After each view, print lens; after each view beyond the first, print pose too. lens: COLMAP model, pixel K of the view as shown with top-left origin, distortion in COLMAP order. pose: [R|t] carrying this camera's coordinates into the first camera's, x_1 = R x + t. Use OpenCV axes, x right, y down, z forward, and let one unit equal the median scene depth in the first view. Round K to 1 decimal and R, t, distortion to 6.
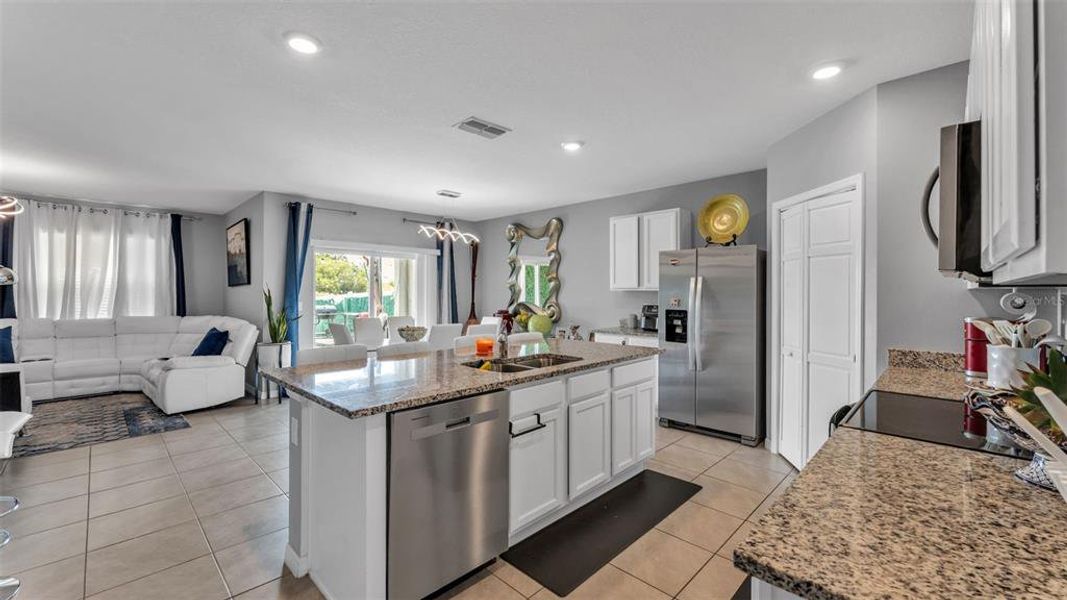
lens RADIAL K [[428.5, 0, 528.9], [0, 428.5, 290.1], [0, 0, 1]] dist [0.003468, 0.000004]
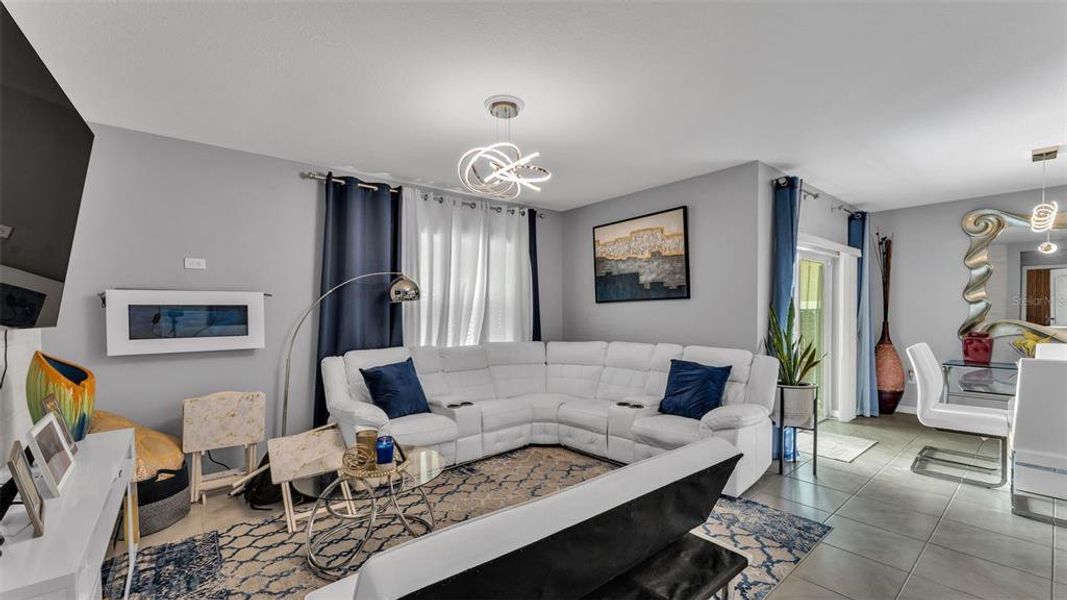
lens RADIAL K [[428.5, 0, 531.3], [0, 428.5, 320.0], [0, 0, 1]] dist [0.003468, 0.000004]
pose [[0.994972, -0.007535, -0.099869, -0.896593], [0.010395, 0.999550, 0.028154, -0.000588], [0.099612, -0.029050, 0.994602, 0.276505]]
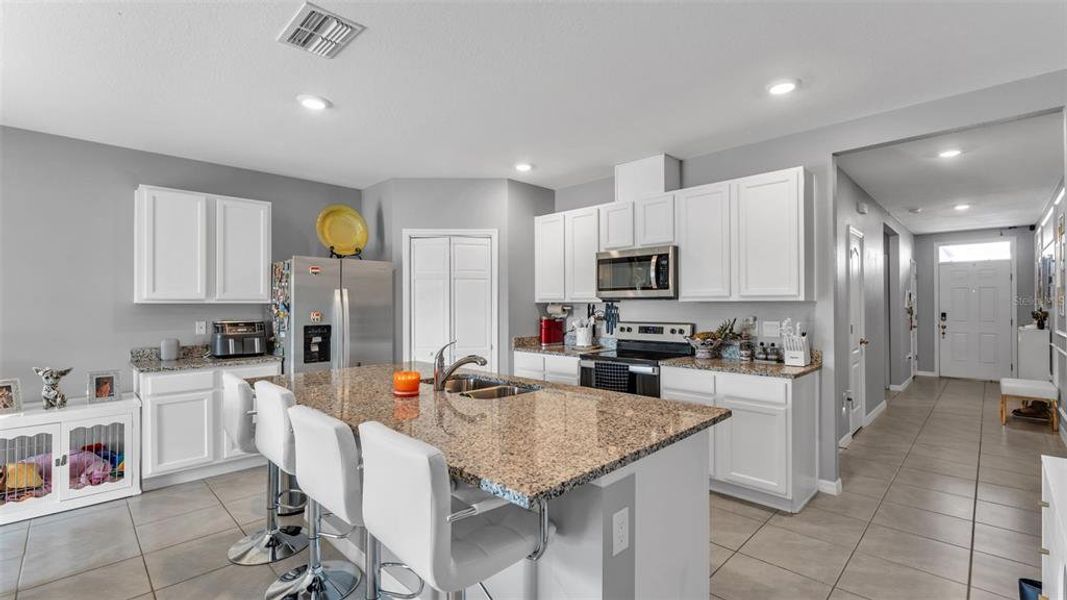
lens RADIAL K [[466.6, 0, 529.8], [0, 466.6, 304.4], [0, 0, 1]] dist [0.004068, 0.000796]
pose [[0.007496, -0.000347, 0.999972, -0.466095], [-0.001076, 0.999999, 0.000355, 0.001959], [-0.999971, -0.001078, 0.007495, 0.429662]]
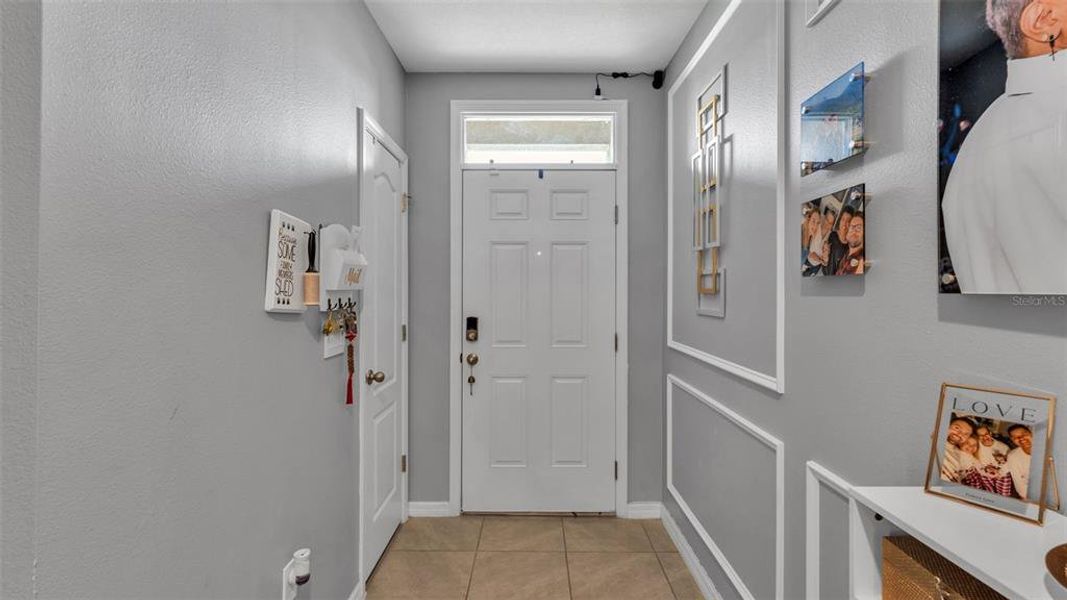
lens RADIAL K [[502.5, 0, 531.7], [0, 502.5, 289.6], [0, 0, 1]] dist [-0.001585, -0.000043]
pose [[-0.732335, -0.007854, 0.680899, 0.663880], [-0.008713, 0.999960, 0.002162, -0.002328], [-0.680888, -0.004349, -0.732374, -0.562183]]
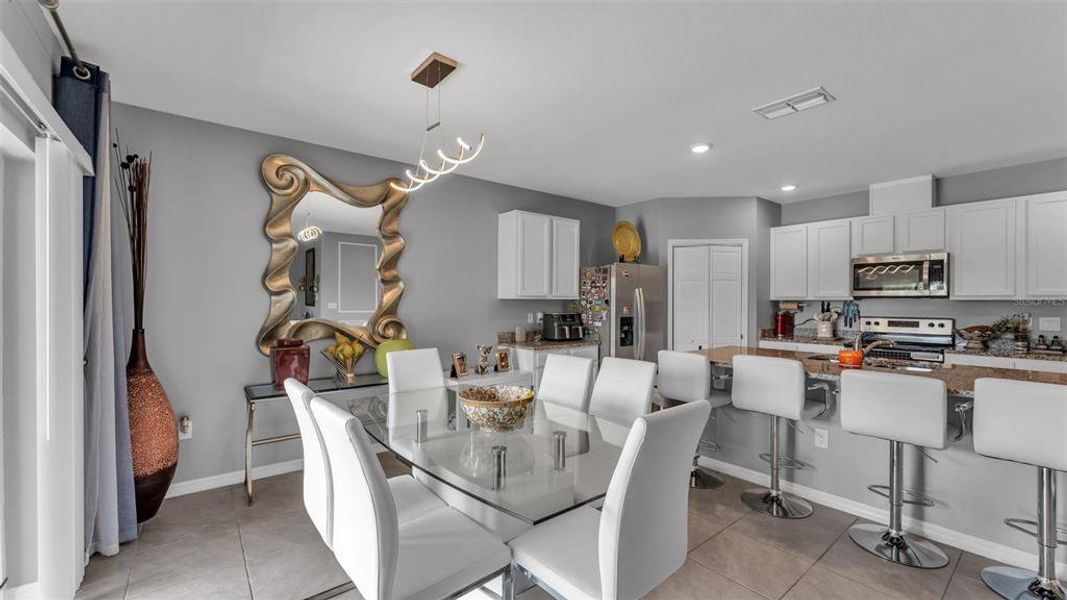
lens RADIAL K [[428.5, 0, 529.9], [0, 428.5, 303.9], [0, 0, 1]] dist [0.003468, 0.000004]
pose [[0.112951, -0.004554, 0.993590, -0.607413], [-0.007324, 0.999959, 0.005416, 0.005971], [-0.993574, -0.007889, 0.112913, 0.862434]]
